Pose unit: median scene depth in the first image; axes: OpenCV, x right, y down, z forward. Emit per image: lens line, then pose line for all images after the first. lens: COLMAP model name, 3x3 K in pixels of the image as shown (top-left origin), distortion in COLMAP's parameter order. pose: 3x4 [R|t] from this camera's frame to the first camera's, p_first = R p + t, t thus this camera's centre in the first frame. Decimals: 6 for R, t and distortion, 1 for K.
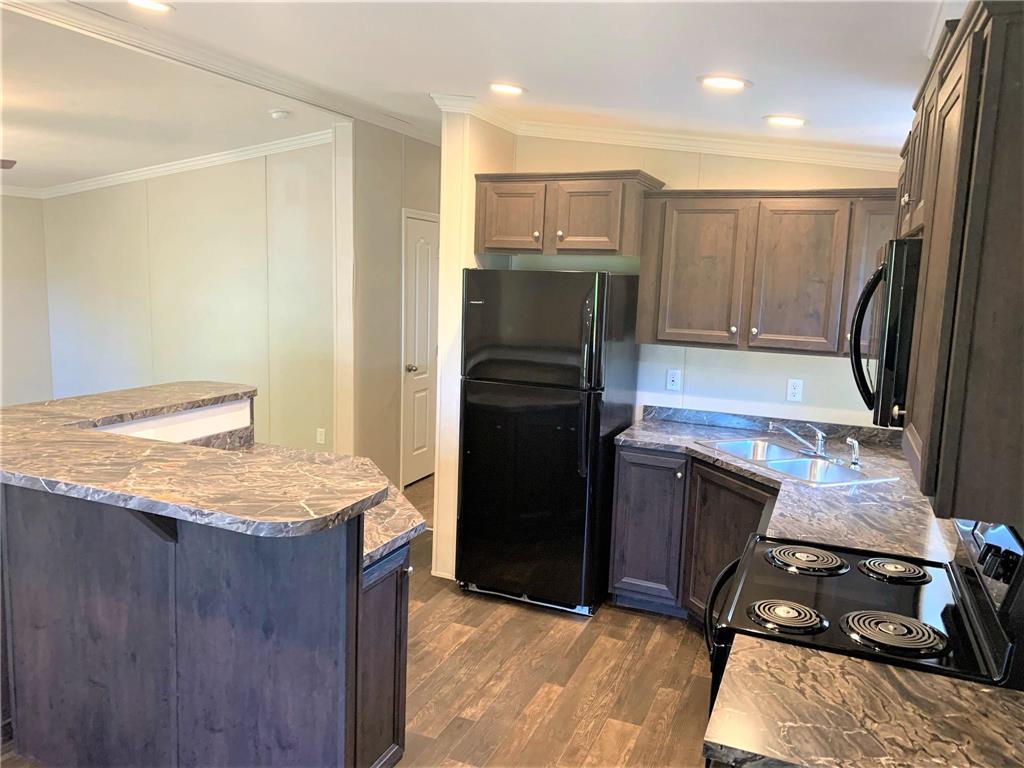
lens RADIAL K [[782.1, 0, 503.6], [0, 782.1, 375.5], [0, 0, 1]] dist [0.032272, -0.031640]
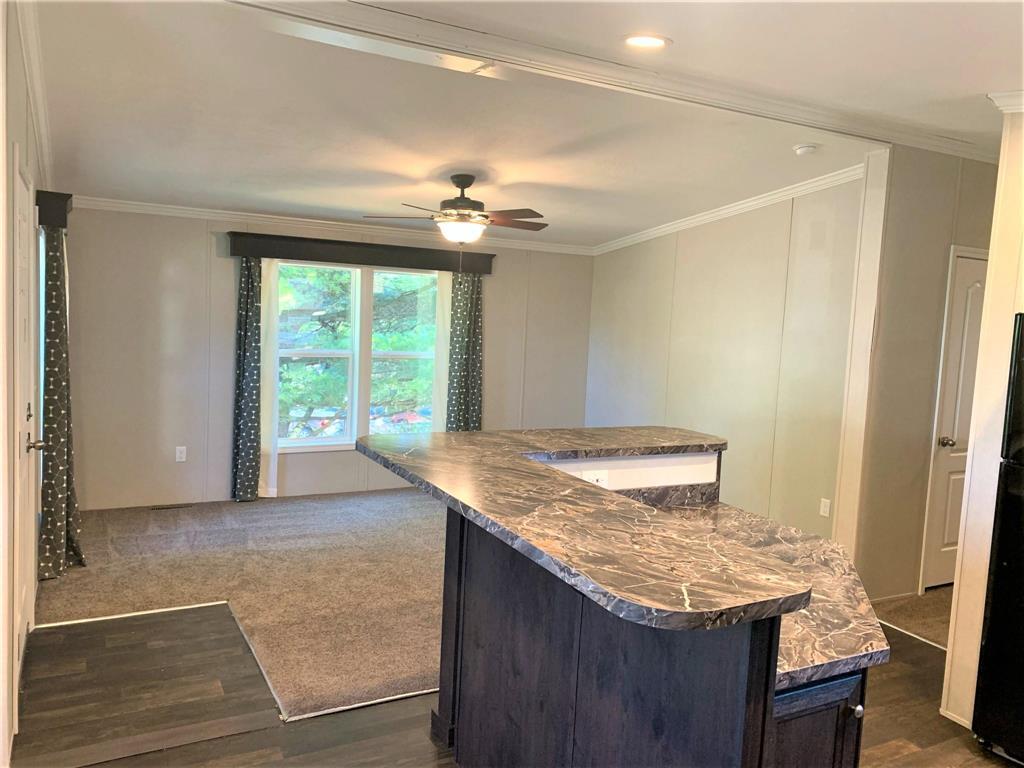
lens RADIAL K [[782.1, 0, 508.9], [0, 782.1, 373.1], [0, 0, 1]] dist [0.032272, -0.031640]
pose [[0.783012, 0.062162, -0.618893, 0.060117], [-0.108675, 0.993361, -0.037719, -0.001226], [0.612440, 0.096793, 0.784569, 0.189603]]
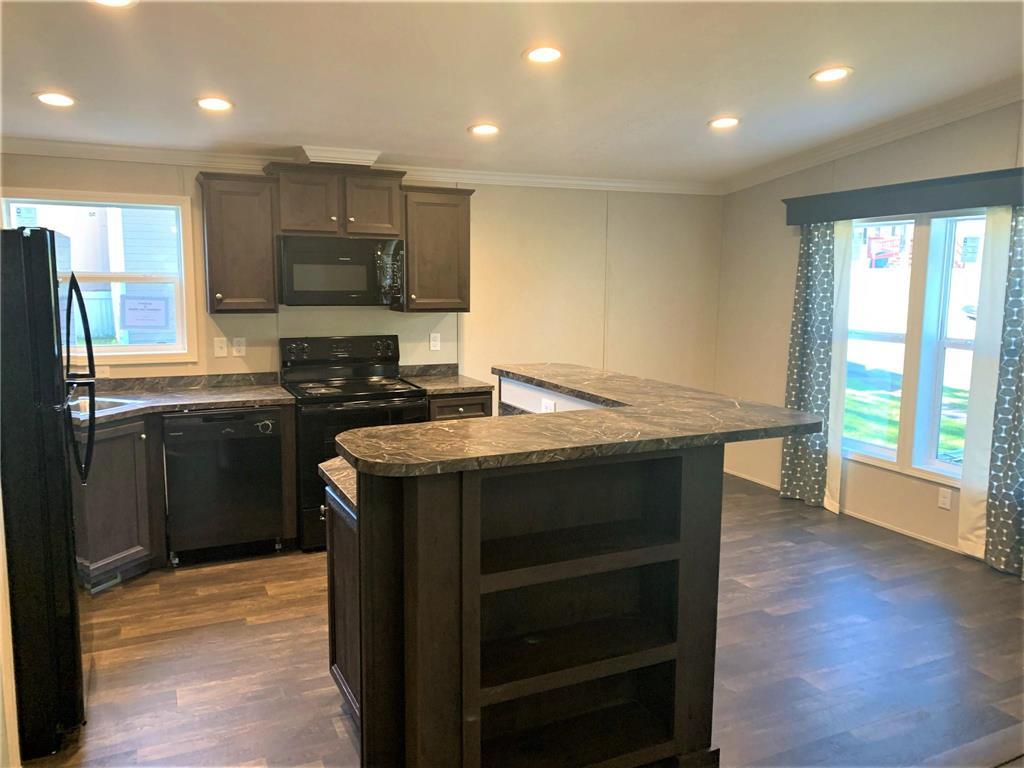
lens RADIAL K [[782.1, 0, 510.5], [0, 782.1, 383.7], [0, 0, 1]] dist [0.032272, -0.031640]
pose [[-0.750230, -0.131744, 0.647919, -1.178241], [0.053217, 0.964736, 0.257784, -0.258621], [-0.659032, 0.227878, -0.716763, 1.957606]]
